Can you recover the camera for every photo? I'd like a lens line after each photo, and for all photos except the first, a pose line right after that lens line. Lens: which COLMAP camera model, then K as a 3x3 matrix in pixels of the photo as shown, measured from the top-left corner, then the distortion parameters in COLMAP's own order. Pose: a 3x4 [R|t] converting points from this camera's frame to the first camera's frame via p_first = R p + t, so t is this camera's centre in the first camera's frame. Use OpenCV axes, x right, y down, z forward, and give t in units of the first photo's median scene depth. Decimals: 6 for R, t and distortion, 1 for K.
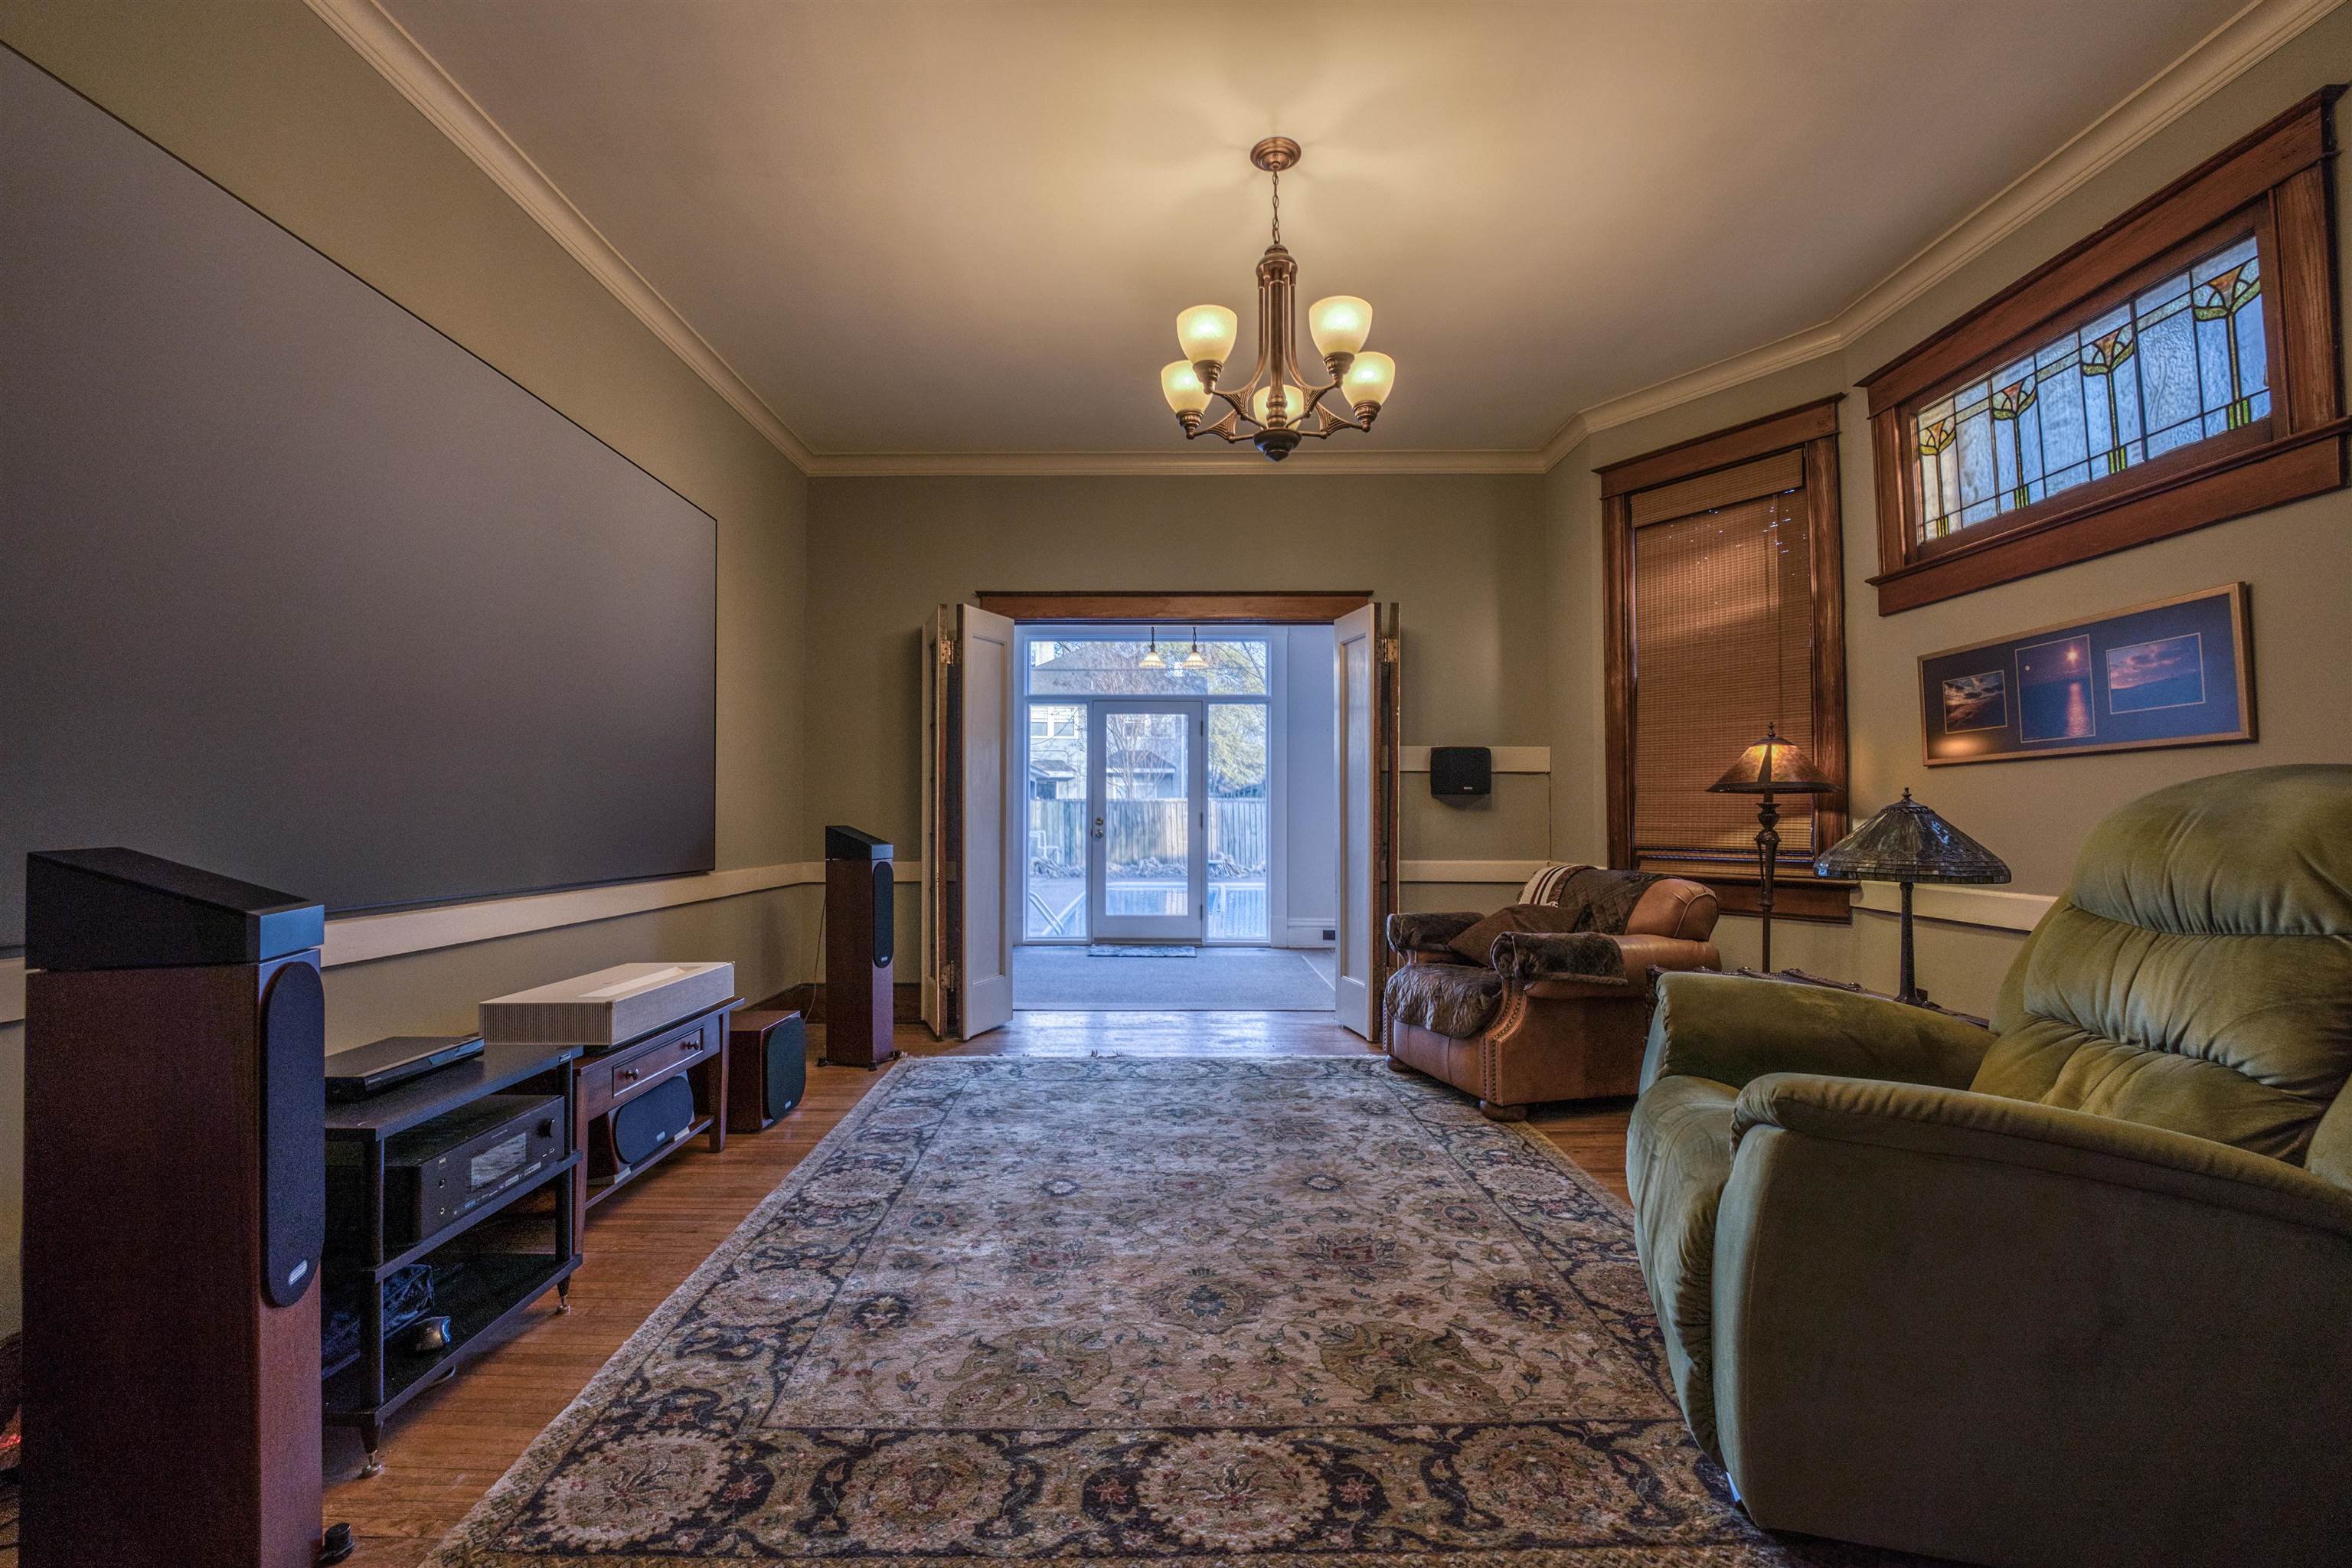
lens RADIAL K [[955.9, 0, 1165.1], [0, 955.9, 795.9], [0, 0, 1]] dist [-0.027433, 0.001548]
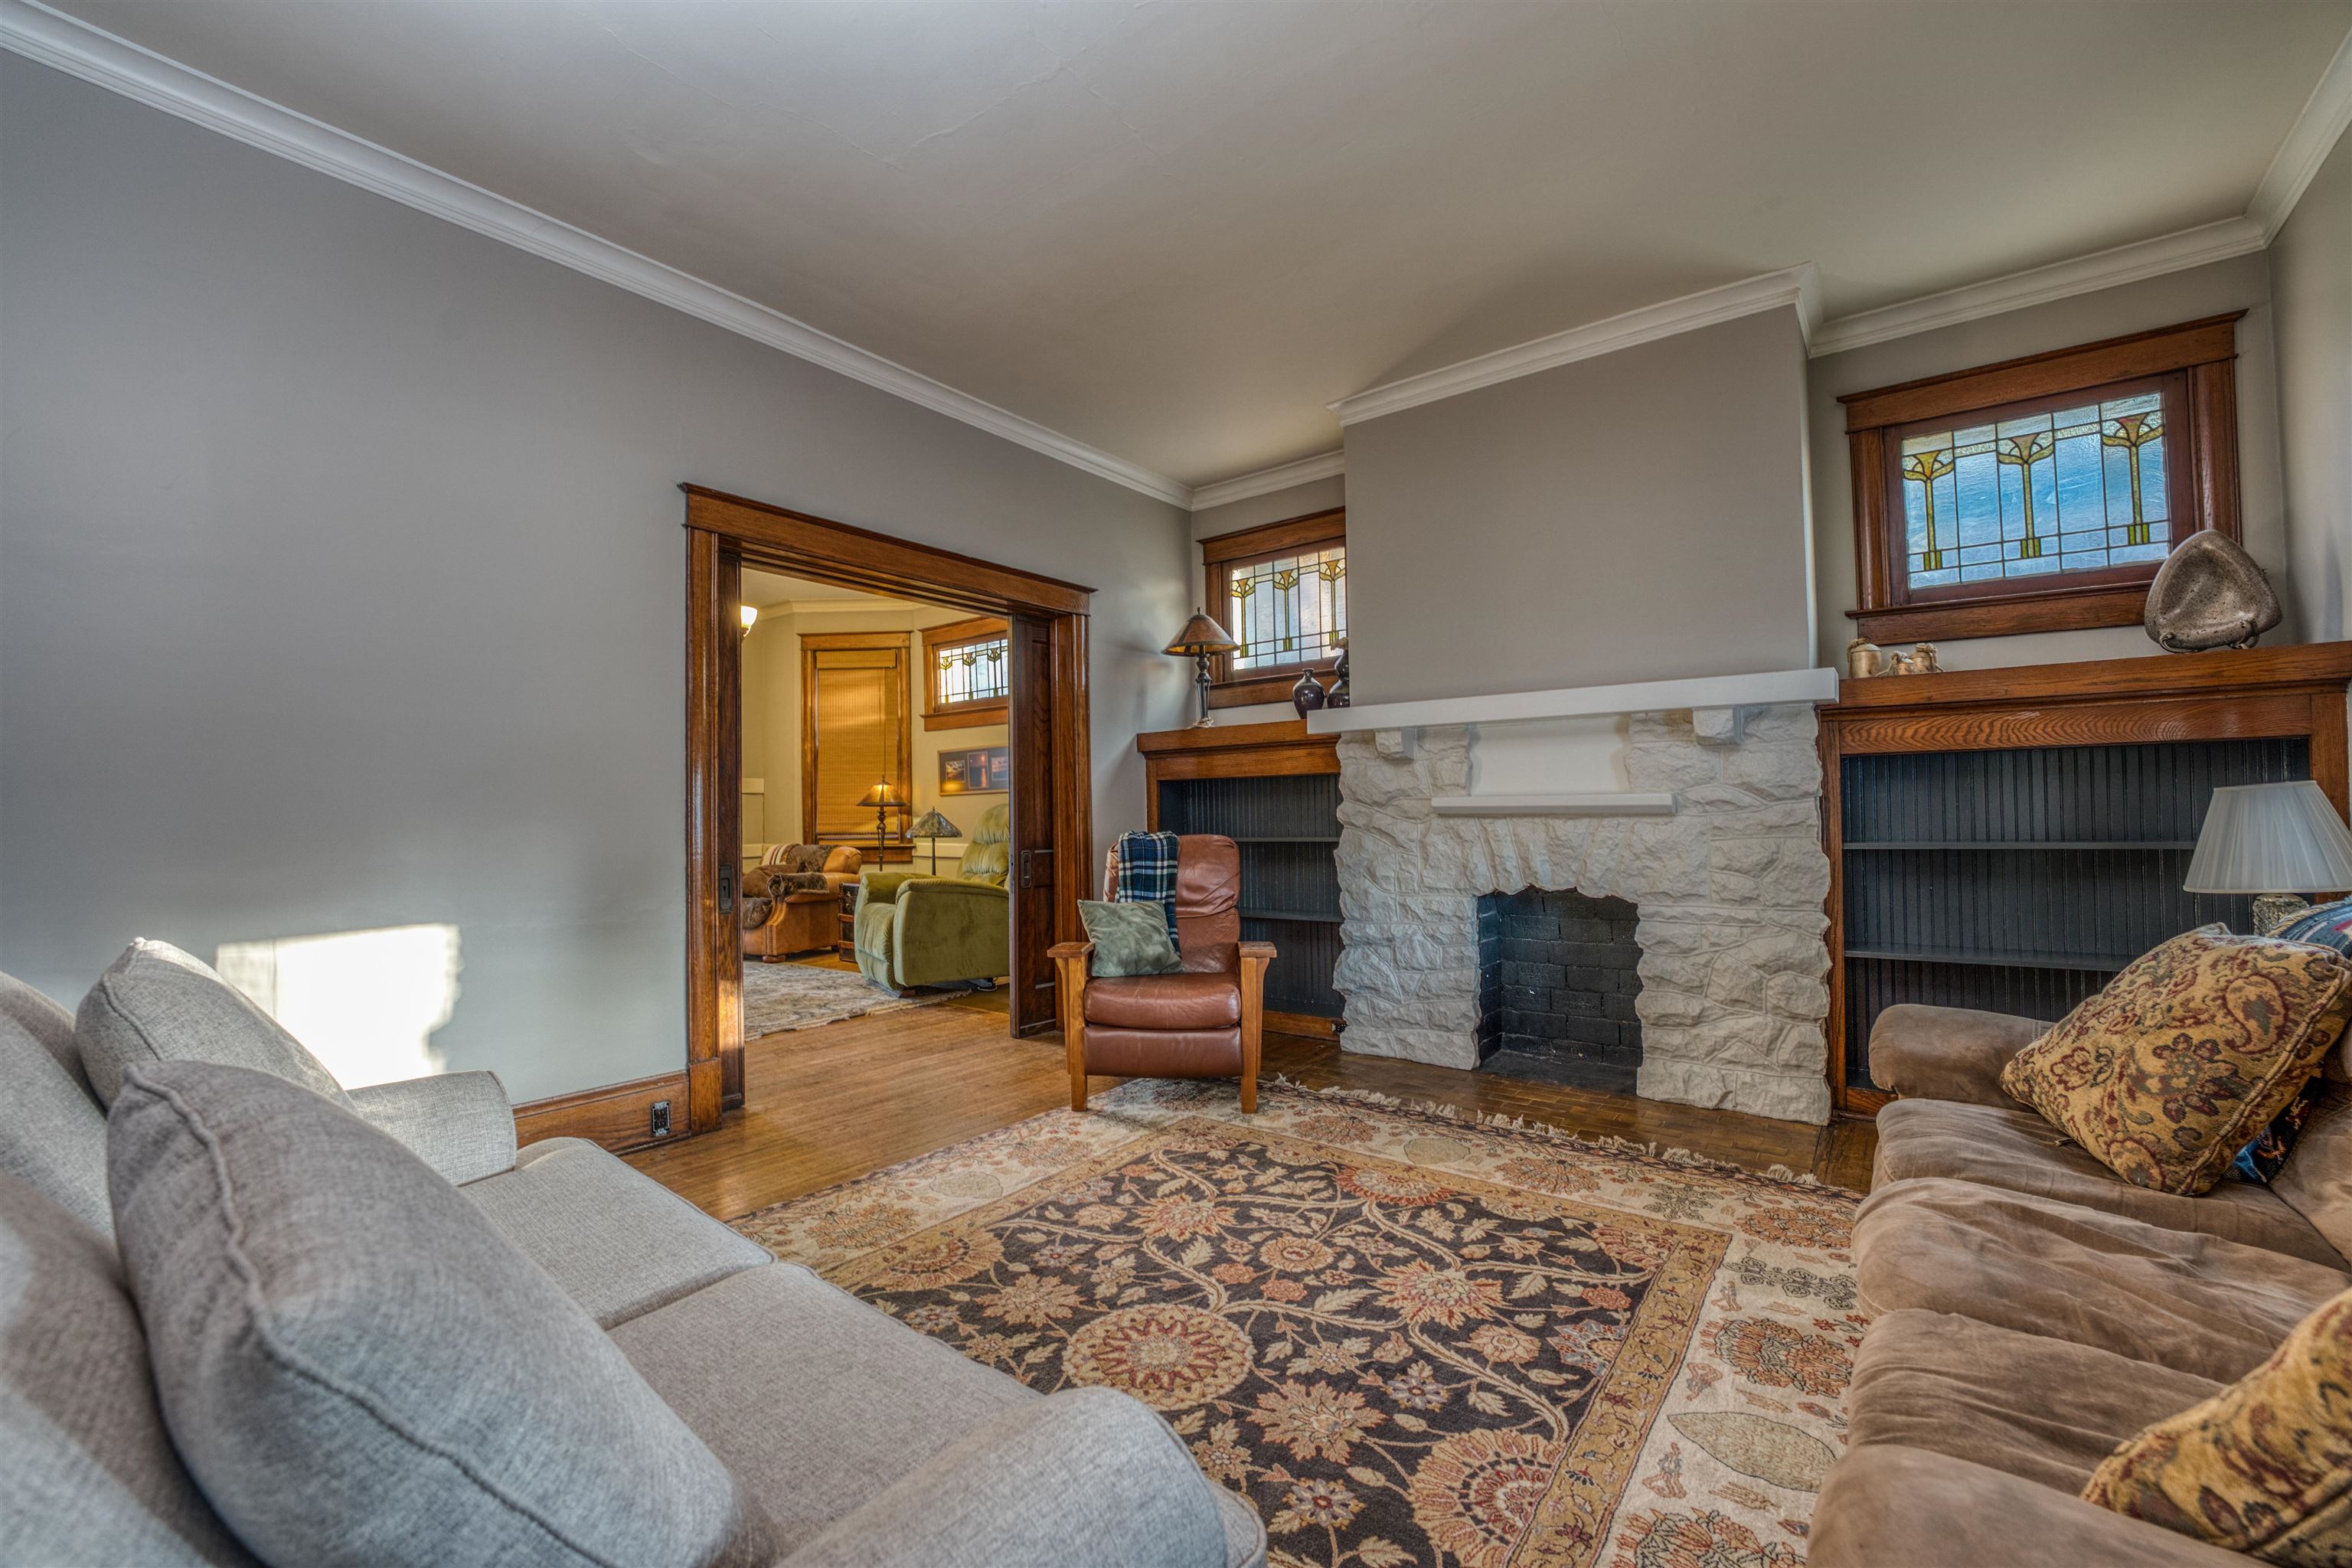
lens RADIAL K [[955.9, 0, 1185.3], [0, 955.9, 790.1], [0, 0, 1]] dist [-0.027433, 0.001548]
pose [[0.598897, 0.008935, 0.800776, -0.892509], [-0.004321, 0.999959, -0.007926, -0.033029], [-0.800814, 0.001287, 0.598911, -1.119282]]
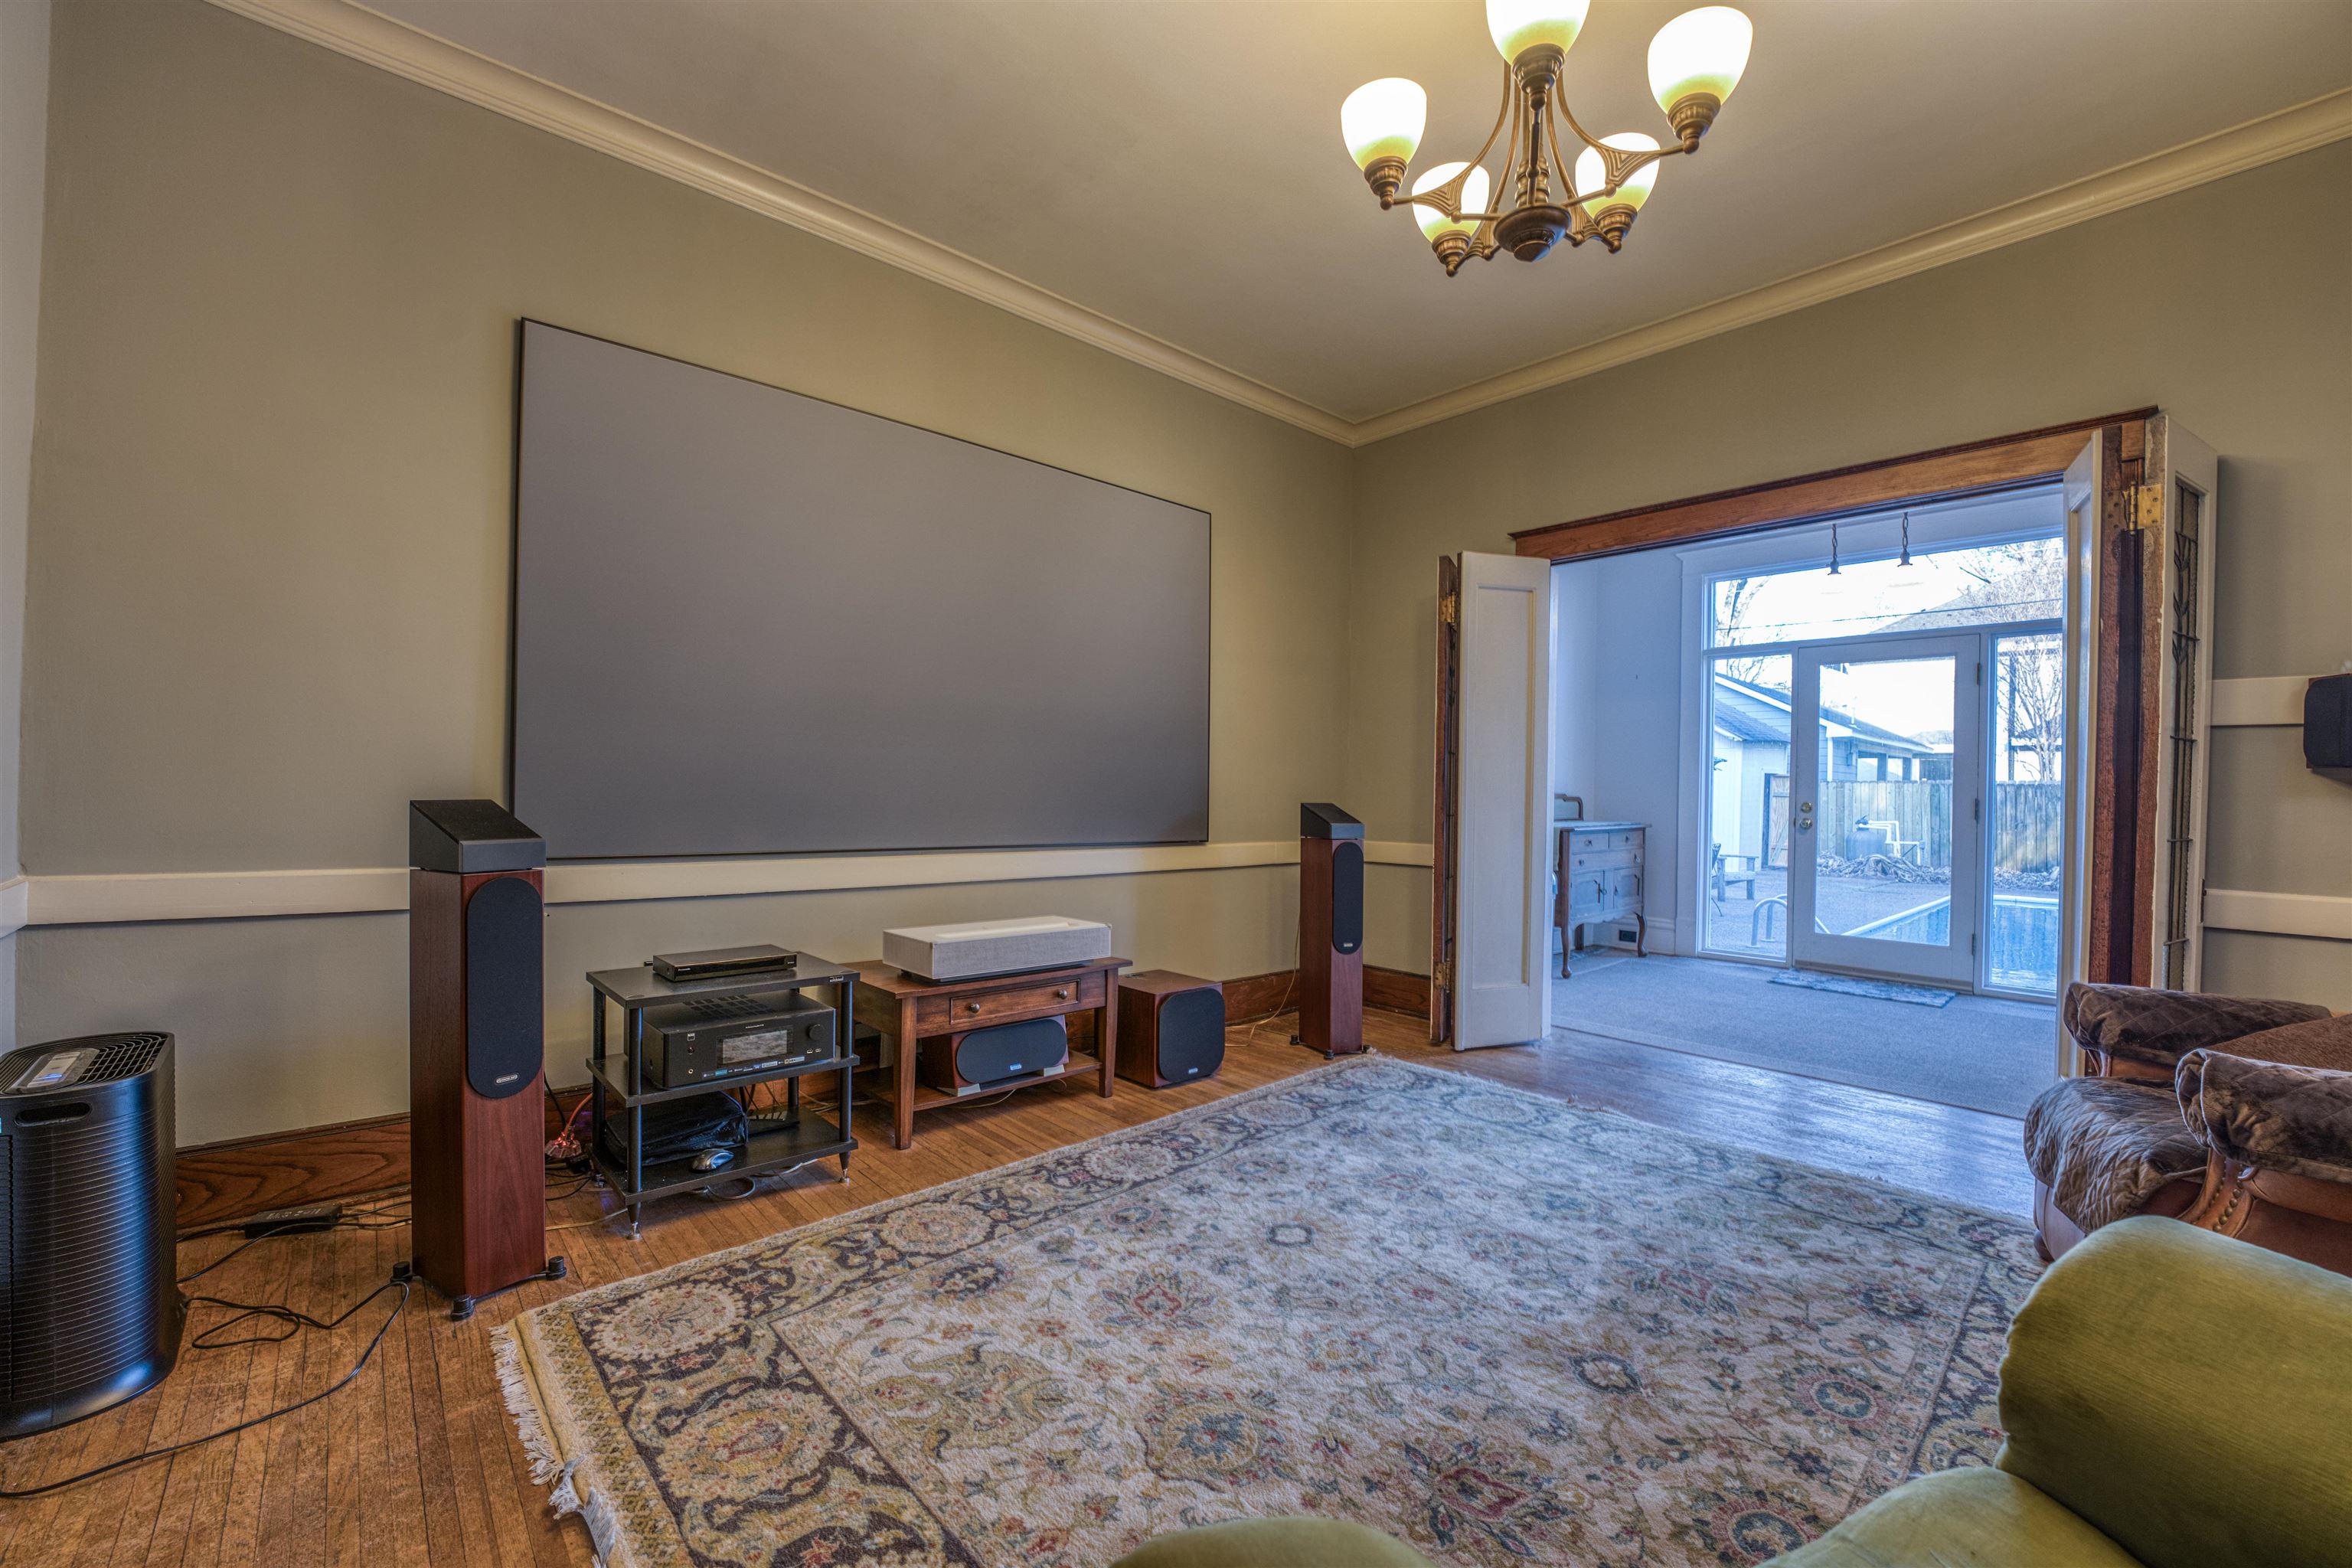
lens RADIAL K [[955.9, 0, 1178.3], [0, 955.9, 797.2], [0, 0, 1]] dist [-0.027433, 0.001548]
pose [[0.665612, 0.017607, -0.746090, 0.385823], [-0.001198, 0.999746, 0.022525, 0.005075], [0.746297, -0.014099, 0.665464, 0.323964]]
